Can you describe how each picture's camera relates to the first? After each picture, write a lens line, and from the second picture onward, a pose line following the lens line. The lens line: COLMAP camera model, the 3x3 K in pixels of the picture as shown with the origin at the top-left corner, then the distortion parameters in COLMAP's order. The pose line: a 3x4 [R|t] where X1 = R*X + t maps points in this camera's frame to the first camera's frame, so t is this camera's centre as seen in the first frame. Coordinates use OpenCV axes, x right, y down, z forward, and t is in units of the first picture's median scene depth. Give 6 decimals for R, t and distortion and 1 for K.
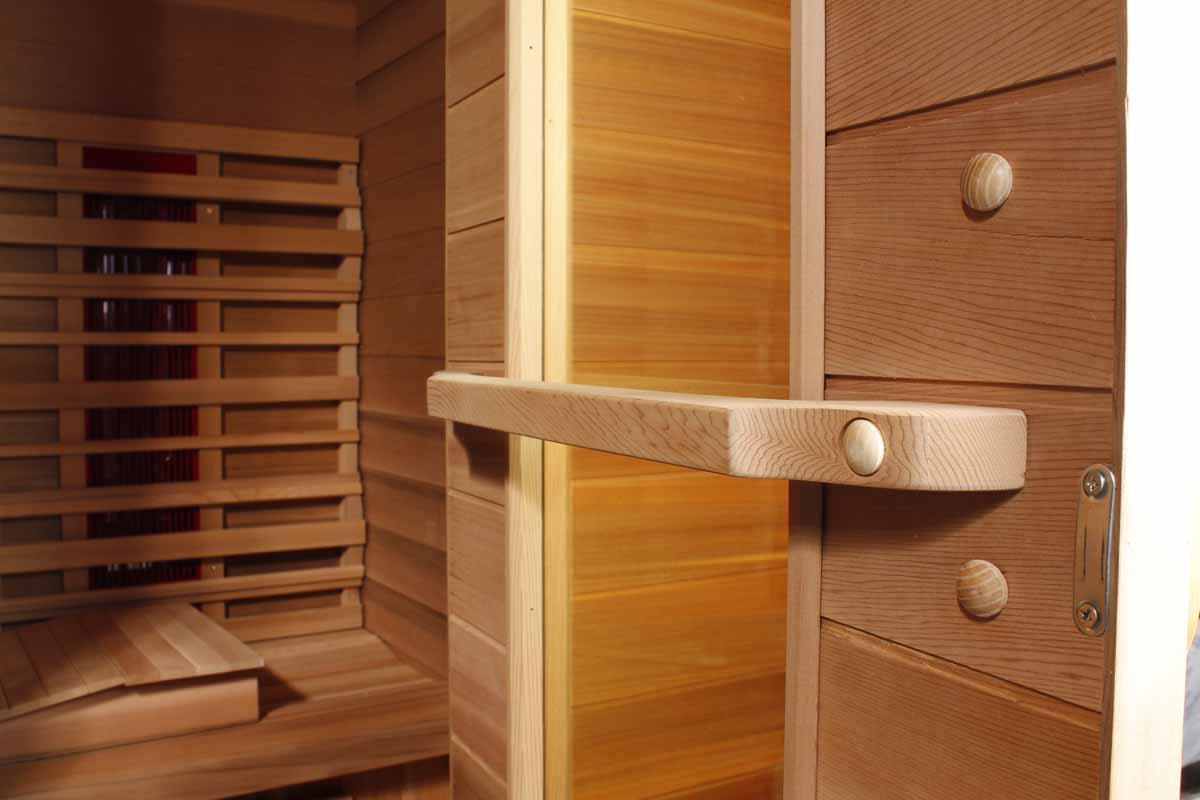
lens RADIAL K [[1191.7, 0, 601.5], [0, 1191.7, 416.7], [0, 0, 1]] dist [-0.091537, 0.035839]
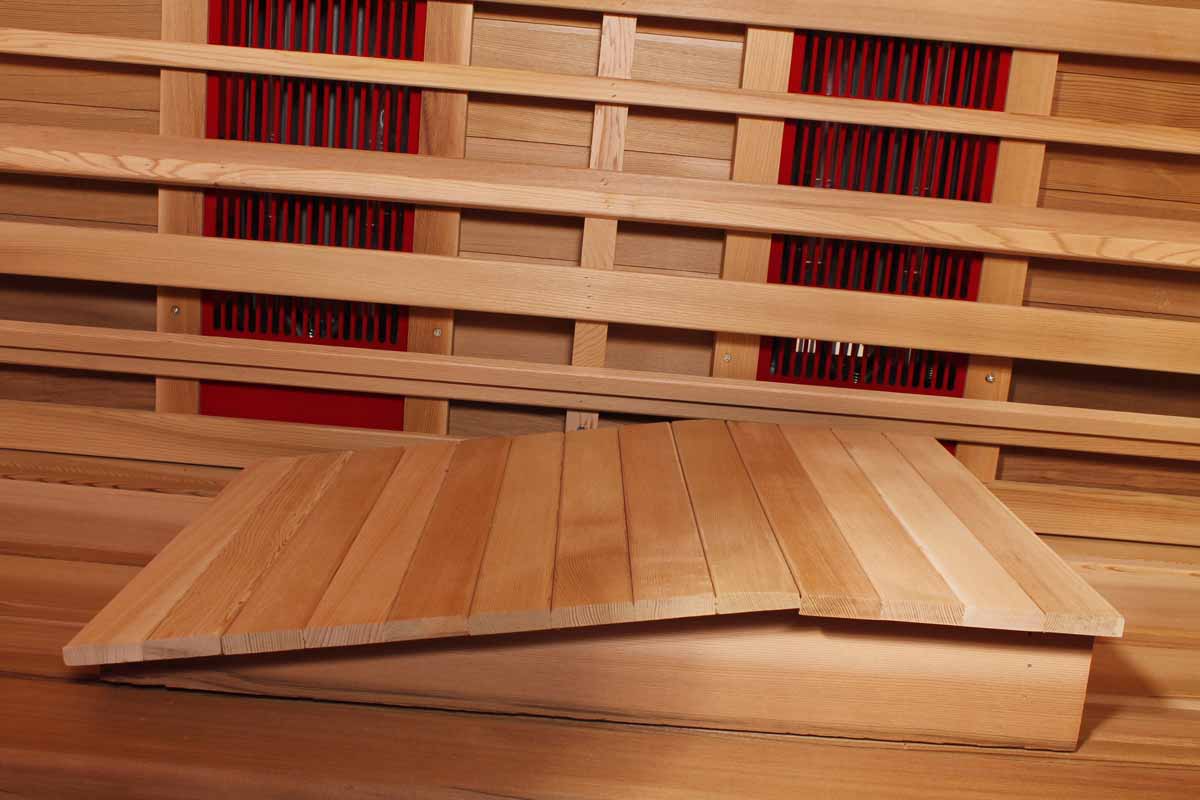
lens RADIAL K [[1401.2, 0, 600.0], [0, 1401.2, 400.0], [0, 0, 1]] dist [-0.012458, -0.013121]
pose [[0.849364, 0.179535, -0.496334, -0.201422], [-0.110275, 0.979979, 0.165770, 0.066201], [0.516158, -0.086065, 0.852158, 0.467586]]
